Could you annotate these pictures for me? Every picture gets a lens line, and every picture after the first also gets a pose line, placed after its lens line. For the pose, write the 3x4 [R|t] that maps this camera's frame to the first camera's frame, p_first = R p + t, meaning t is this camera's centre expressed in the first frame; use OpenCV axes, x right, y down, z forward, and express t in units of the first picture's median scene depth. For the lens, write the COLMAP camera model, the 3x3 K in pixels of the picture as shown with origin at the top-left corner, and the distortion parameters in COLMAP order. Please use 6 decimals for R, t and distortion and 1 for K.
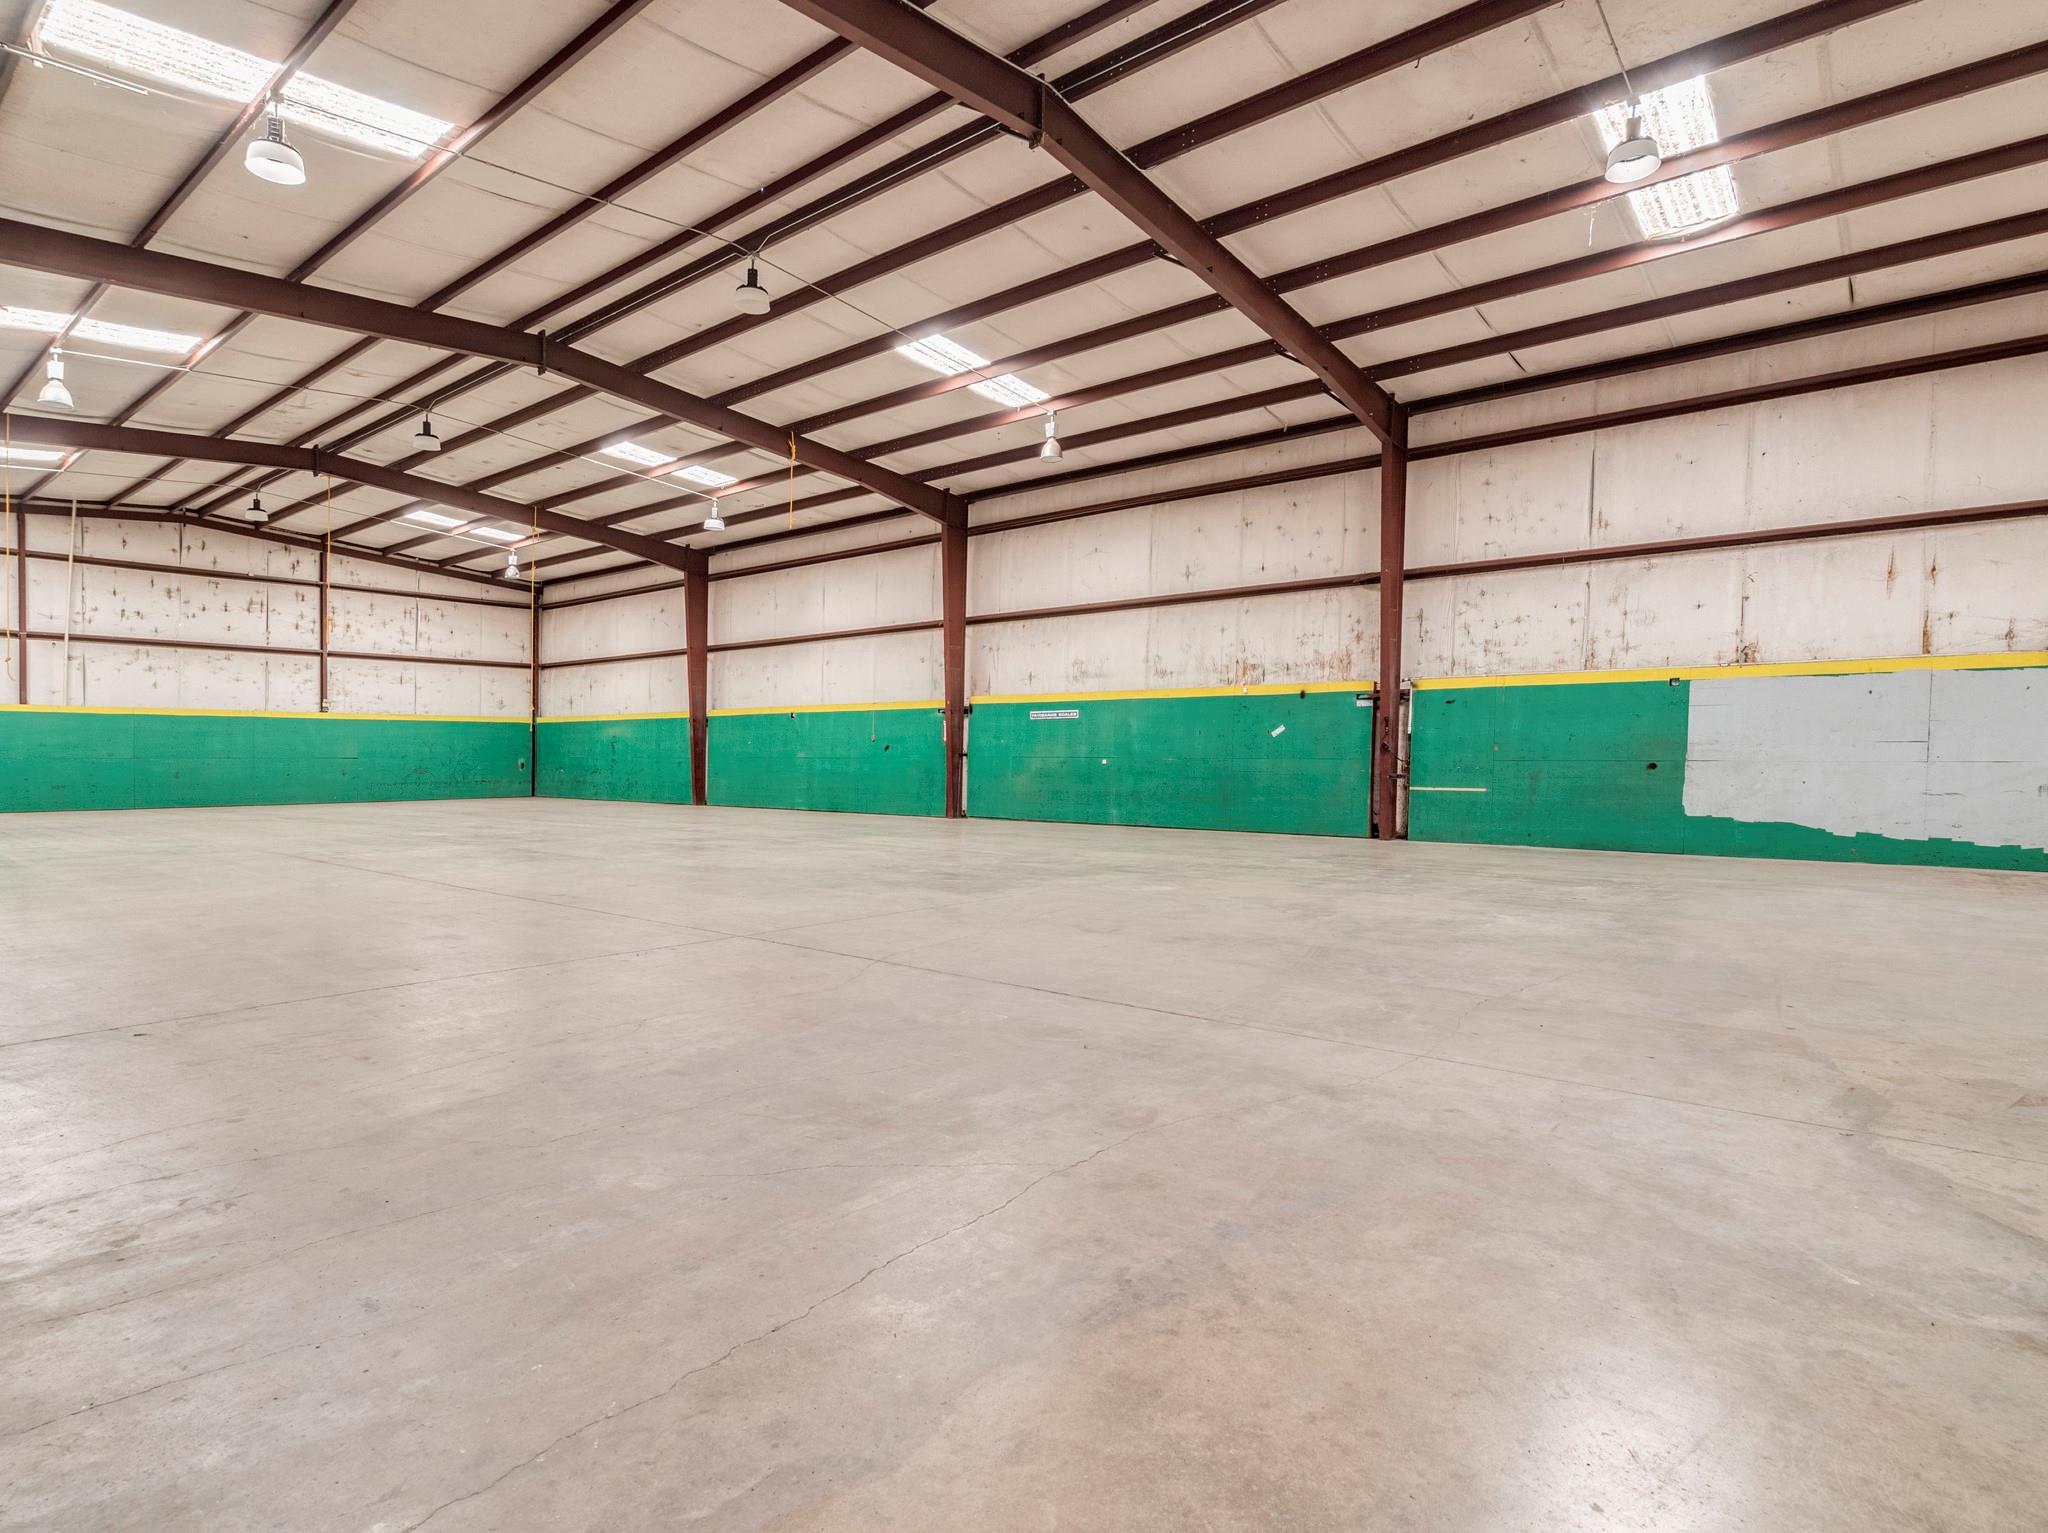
lens RADIAL K [[1072.1, 0, 1060.5], [0, 1072.1, 783.1], [0, 0, 1]] dist [-0.004233, 0.003732]
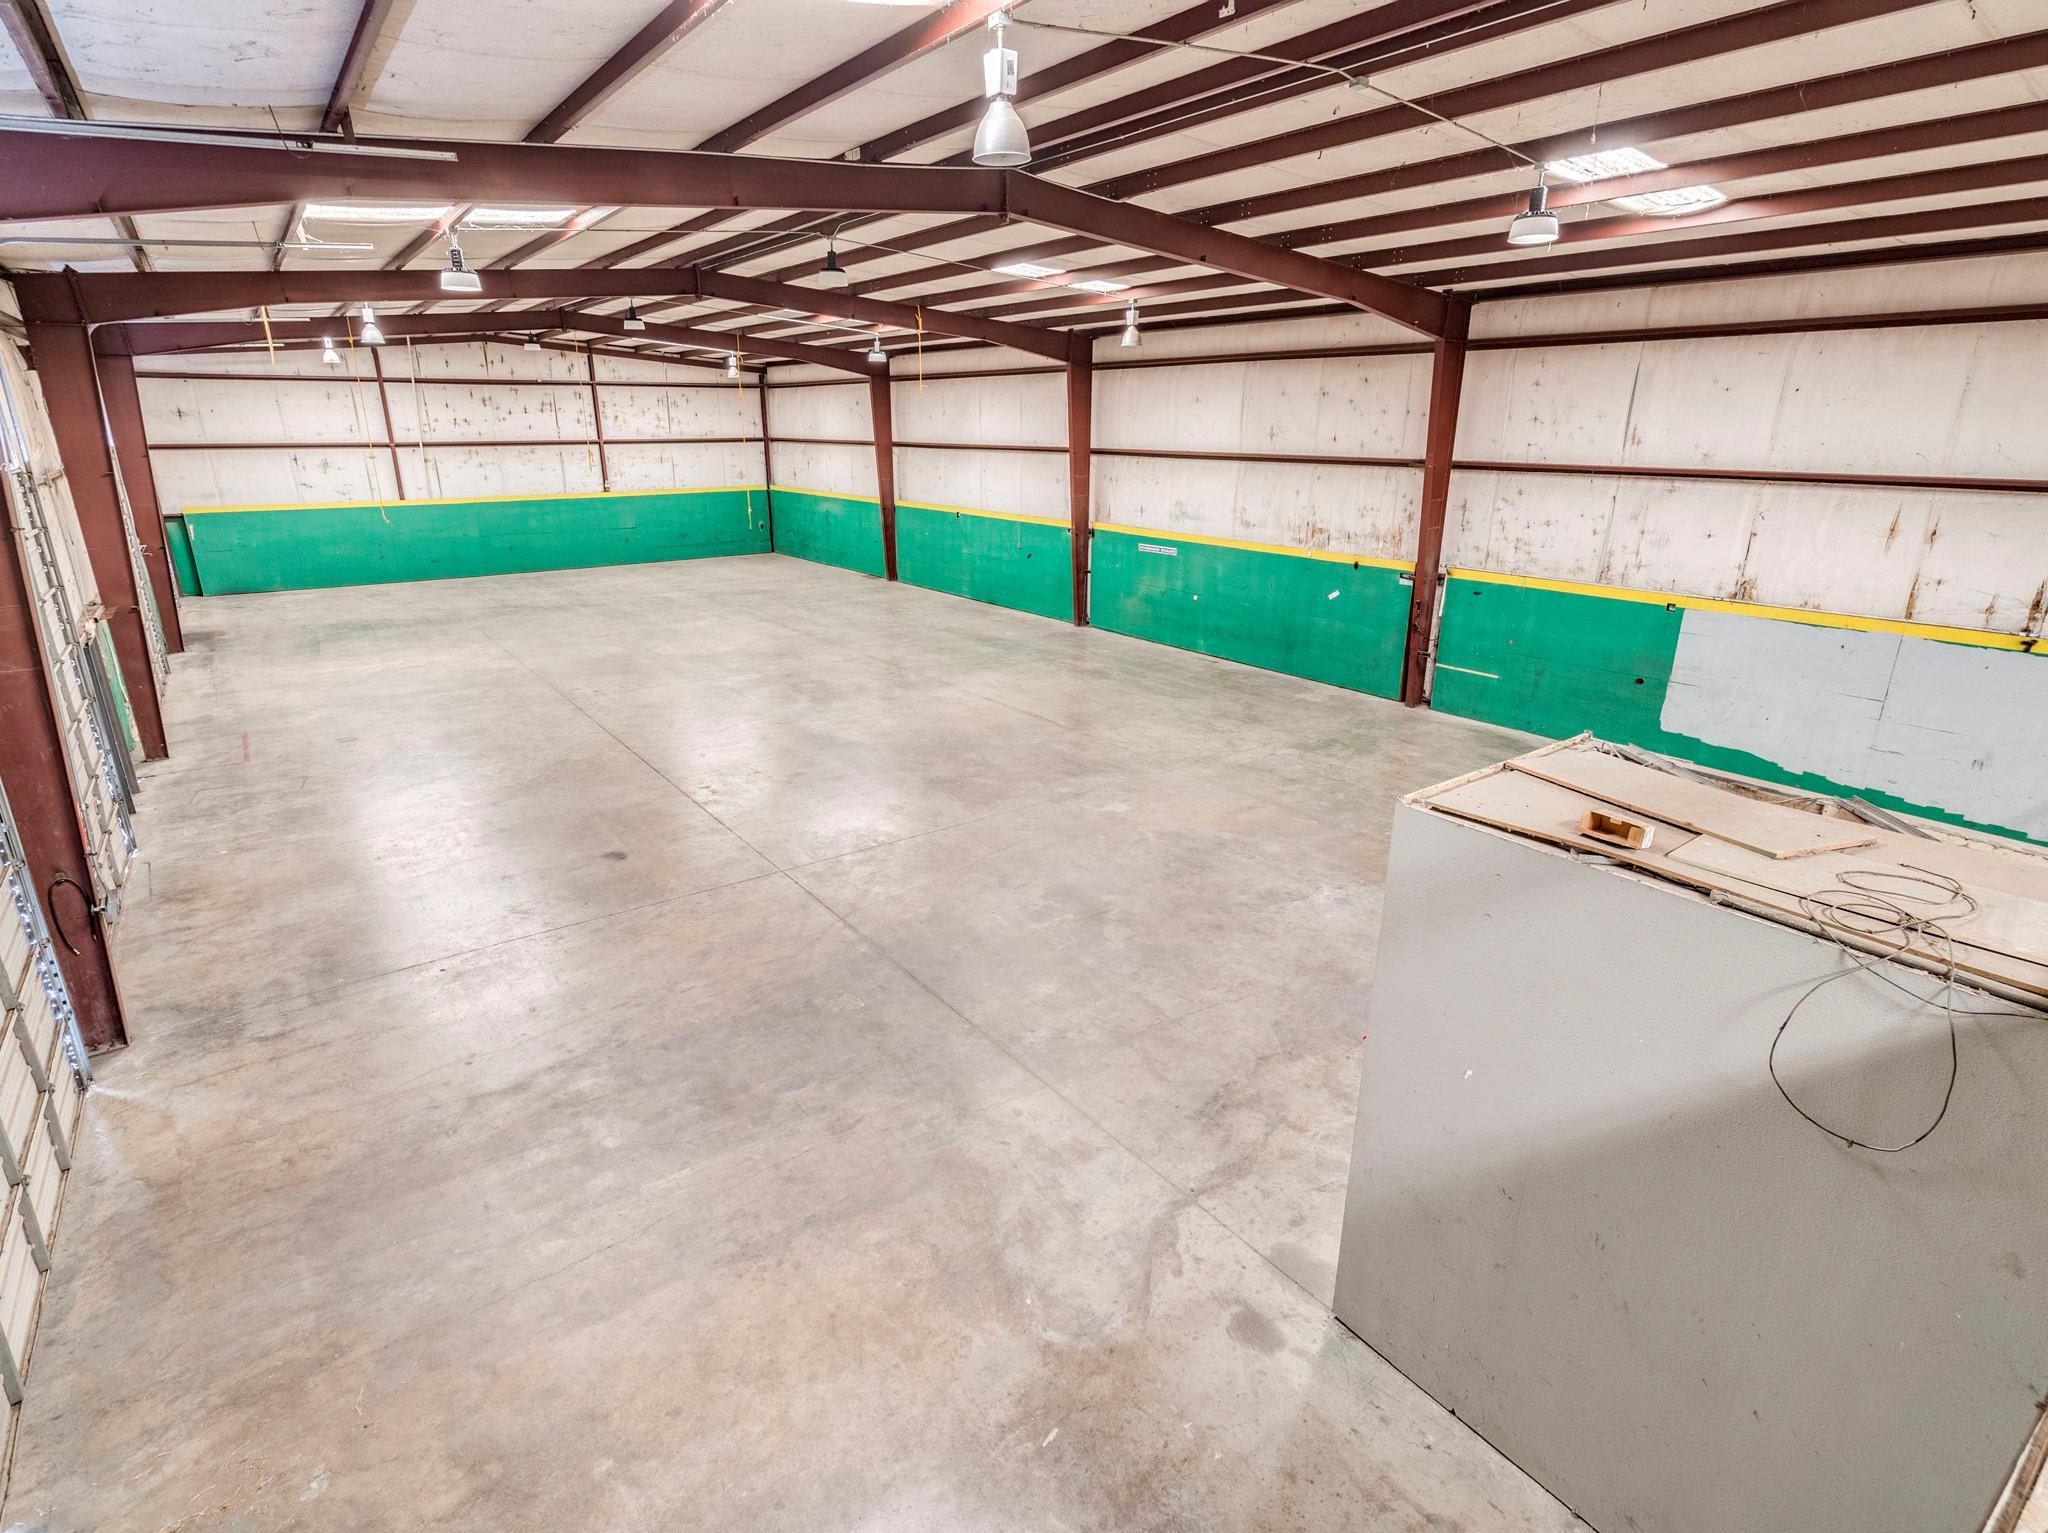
lens RADIAL K [[1029.0, 0, 1056.5], [0, 1029.0, 756.9], [0, 0, 1]] dist [0.000827, -0.000929]
pose [[0.970837, 0.074636, -0.227827, 0.160036], [-0.006298, 0.957917, 0.286975, -0.171226], [0.239658, -0.277171, 0.930451, -0.095773]]
